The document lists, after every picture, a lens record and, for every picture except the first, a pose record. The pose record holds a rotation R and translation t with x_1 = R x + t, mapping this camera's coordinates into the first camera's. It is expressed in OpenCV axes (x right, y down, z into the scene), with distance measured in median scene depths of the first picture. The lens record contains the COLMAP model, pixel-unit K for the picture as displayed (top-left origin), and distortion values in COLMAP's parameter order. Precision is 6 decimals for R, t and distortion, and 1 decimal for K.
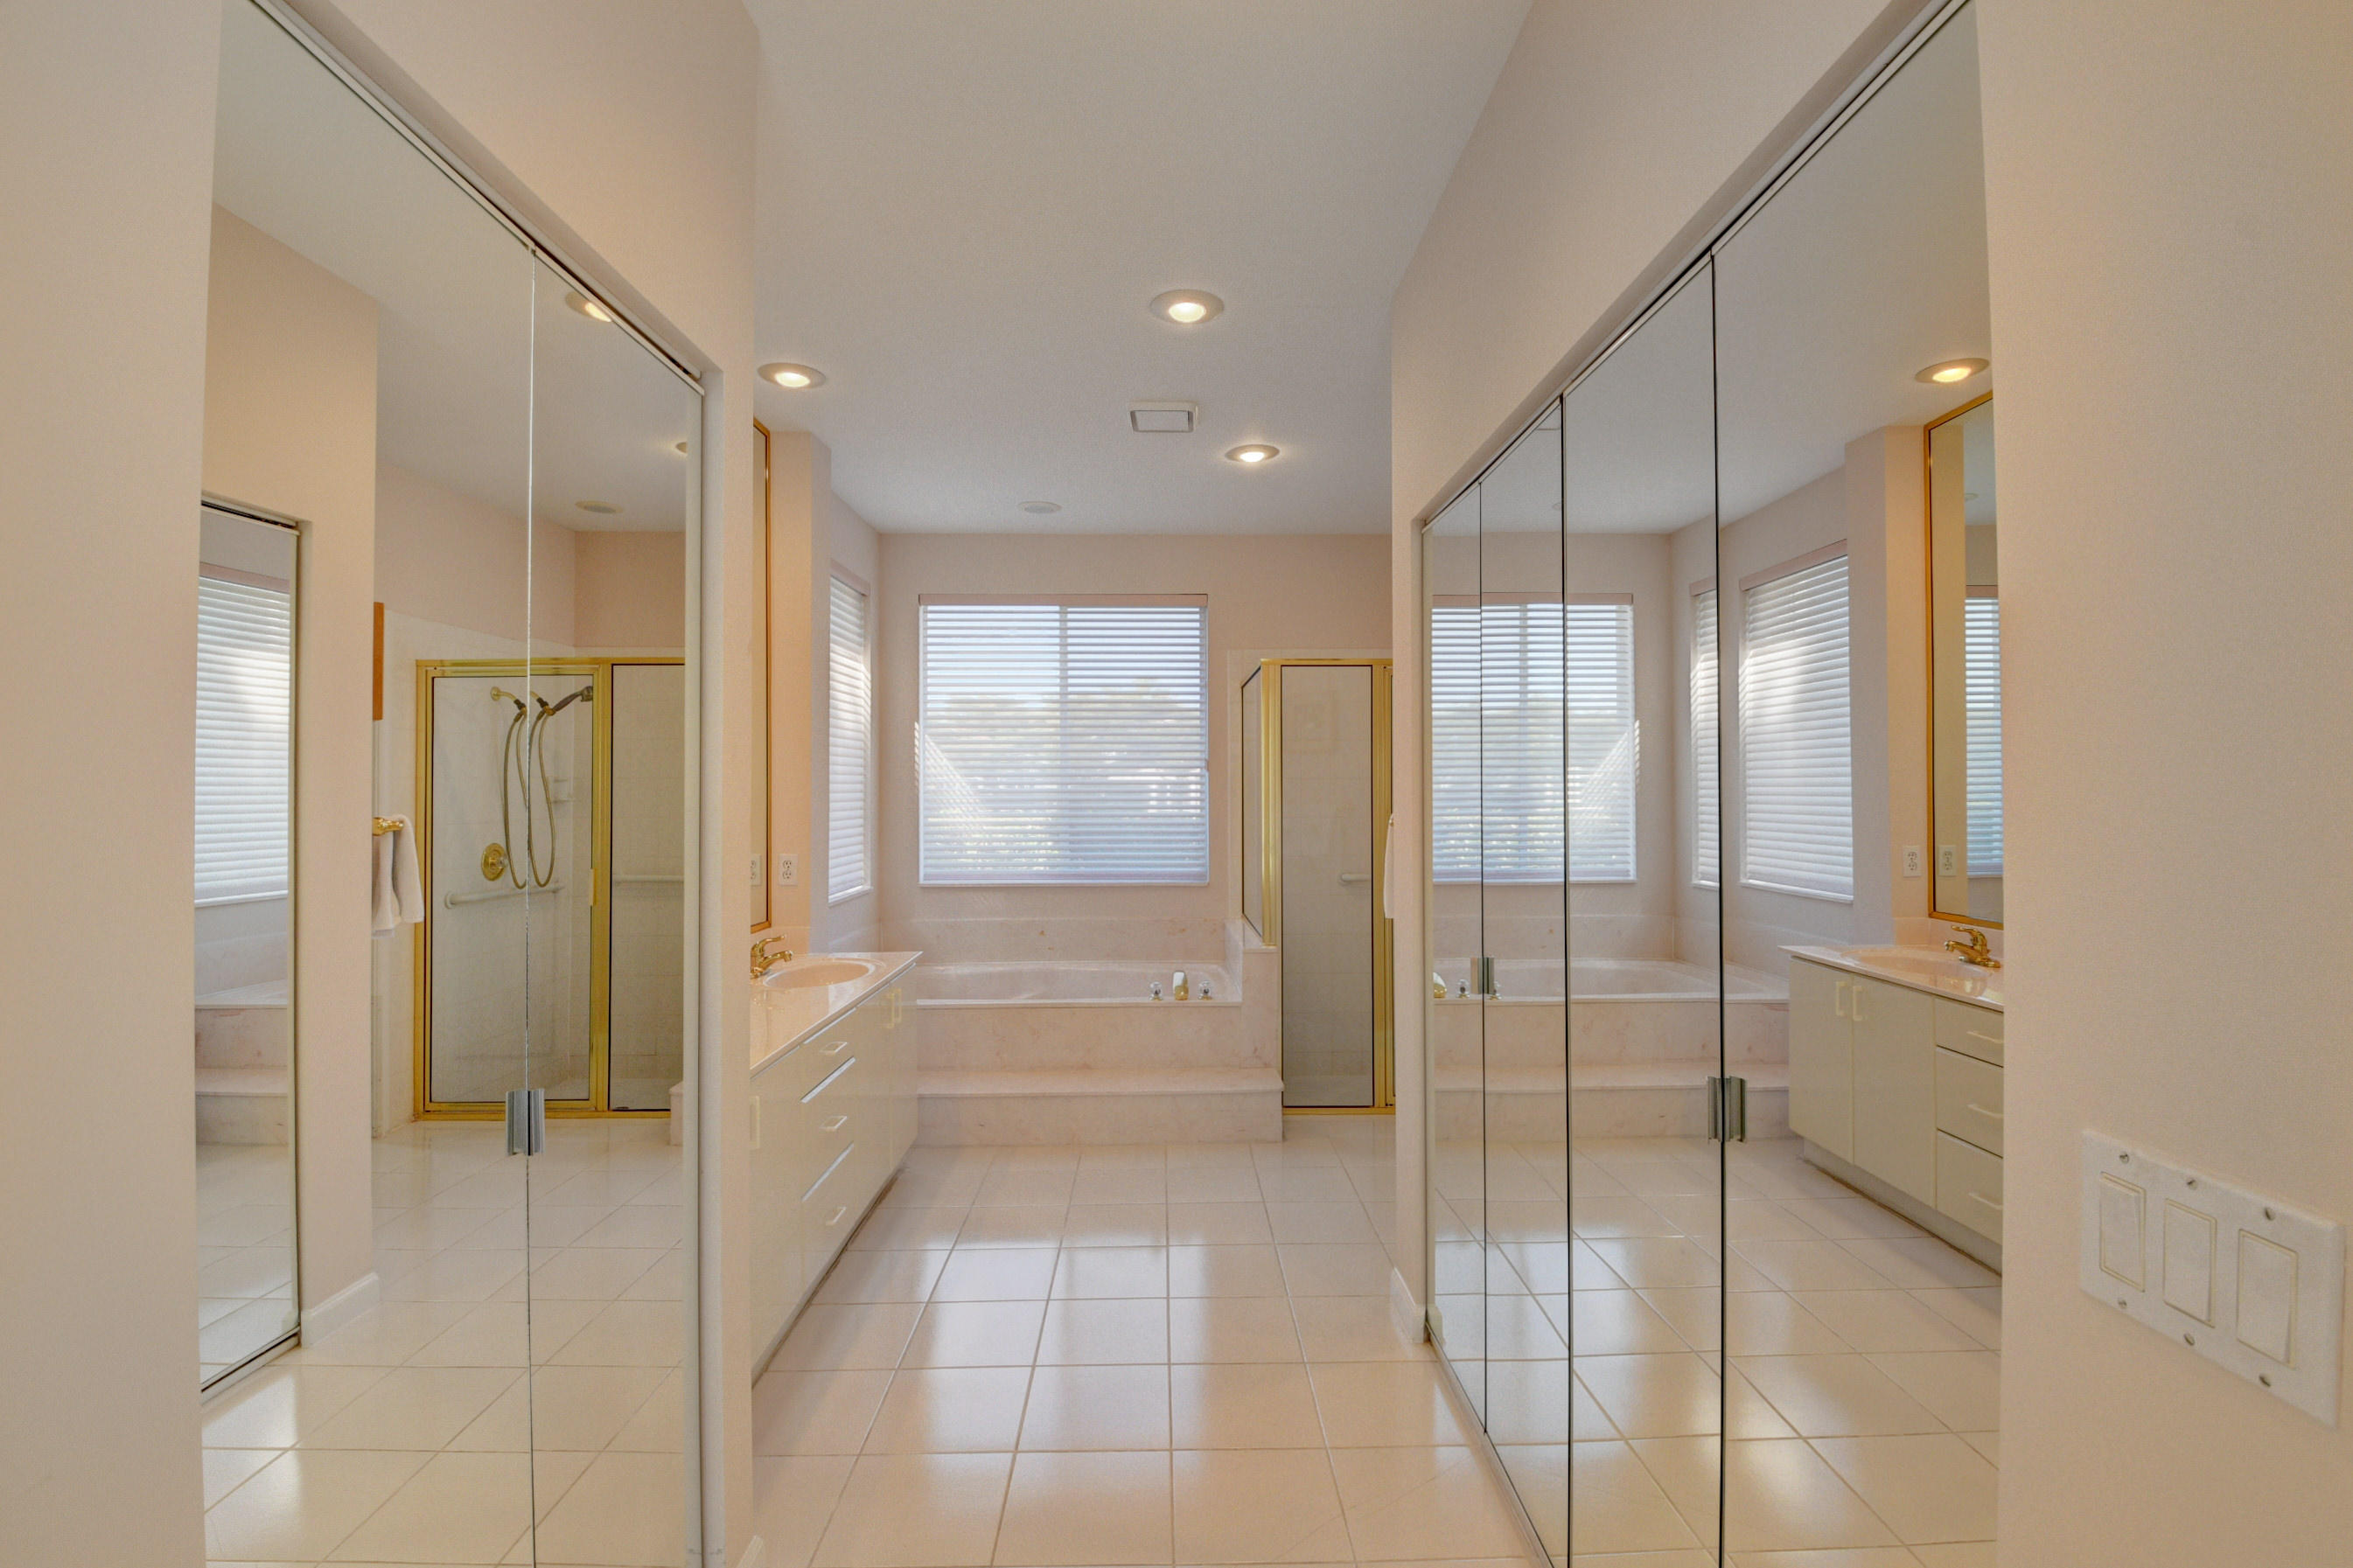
lens RADIAL K [[1030.7, 0, 1182.7], [0, 1030.7, 782.9], [0, 0, 1]] dist [0.001479, -0.000915]
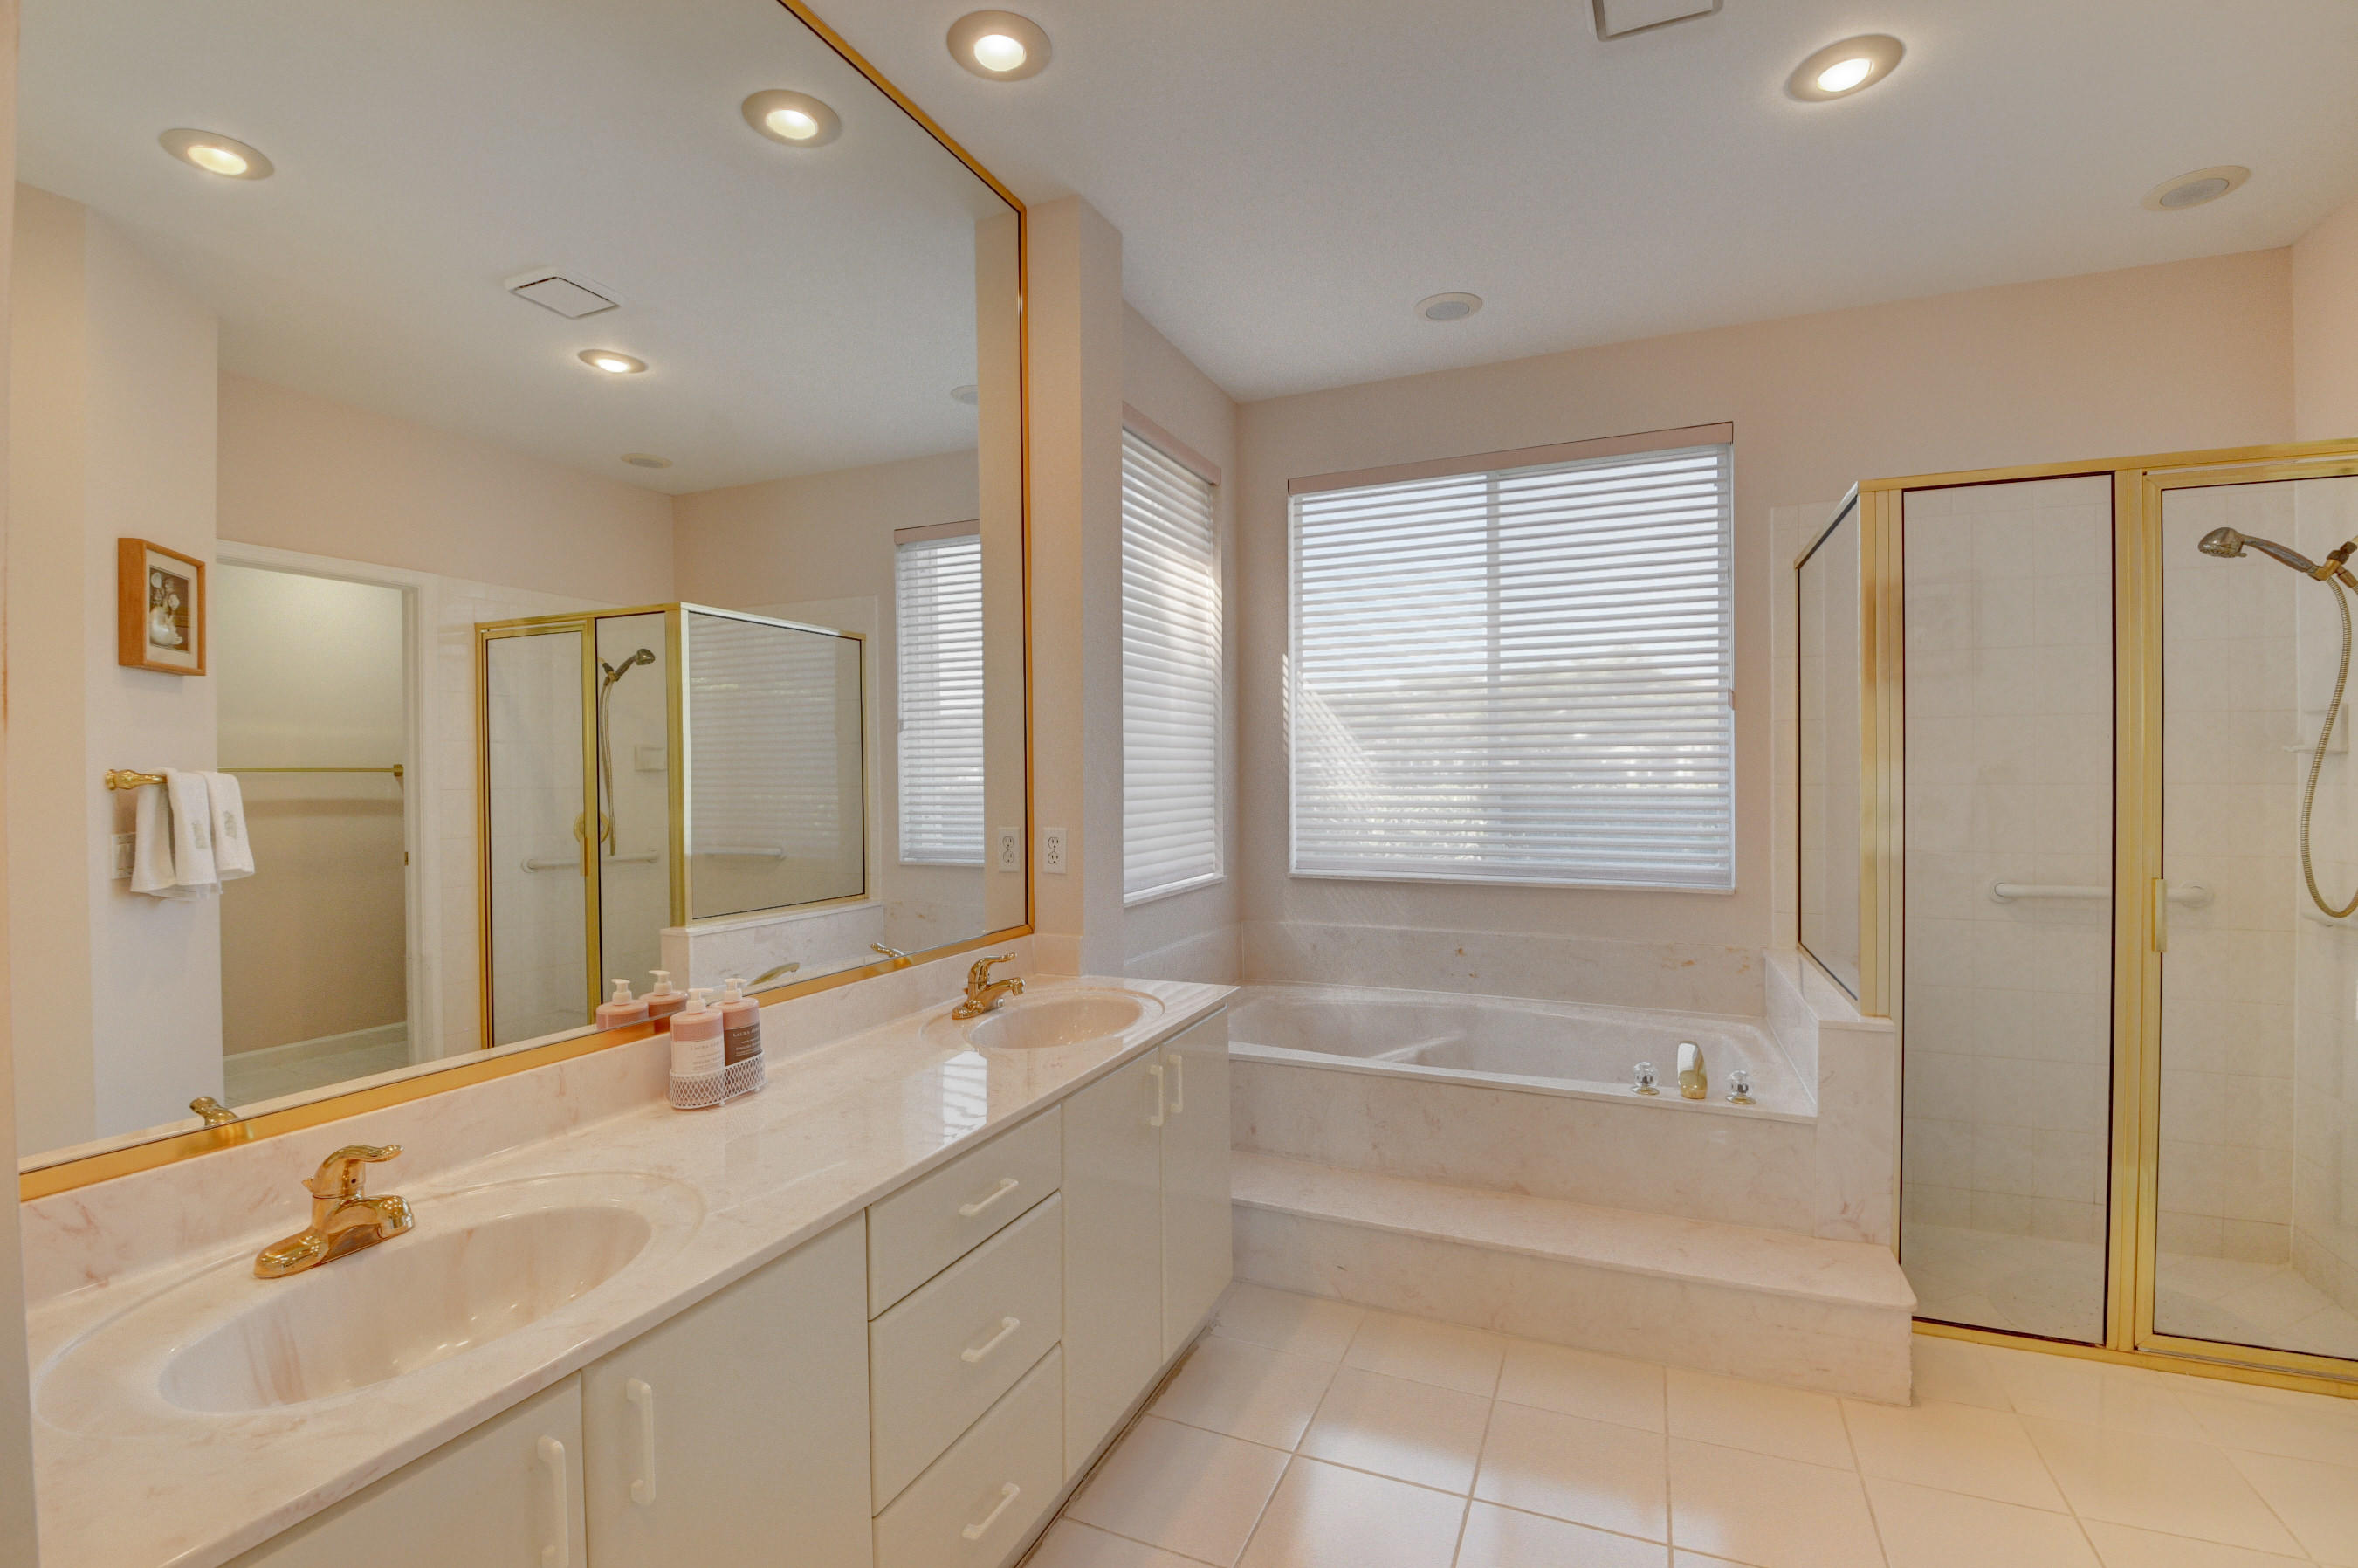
lens RADIAL K [[1033.0, 0, 1184.0], [0, 1033.0, 773.9], [0, 0, 1]] dist [0.001479, -0.000915]
pose [[0.906292, -0.001468, -0.422649, -0.012723], [0.005172, 0.999958, 0.007618, 0.021869], [0.422620, -0.009090, 0.906261, 0.315864]]
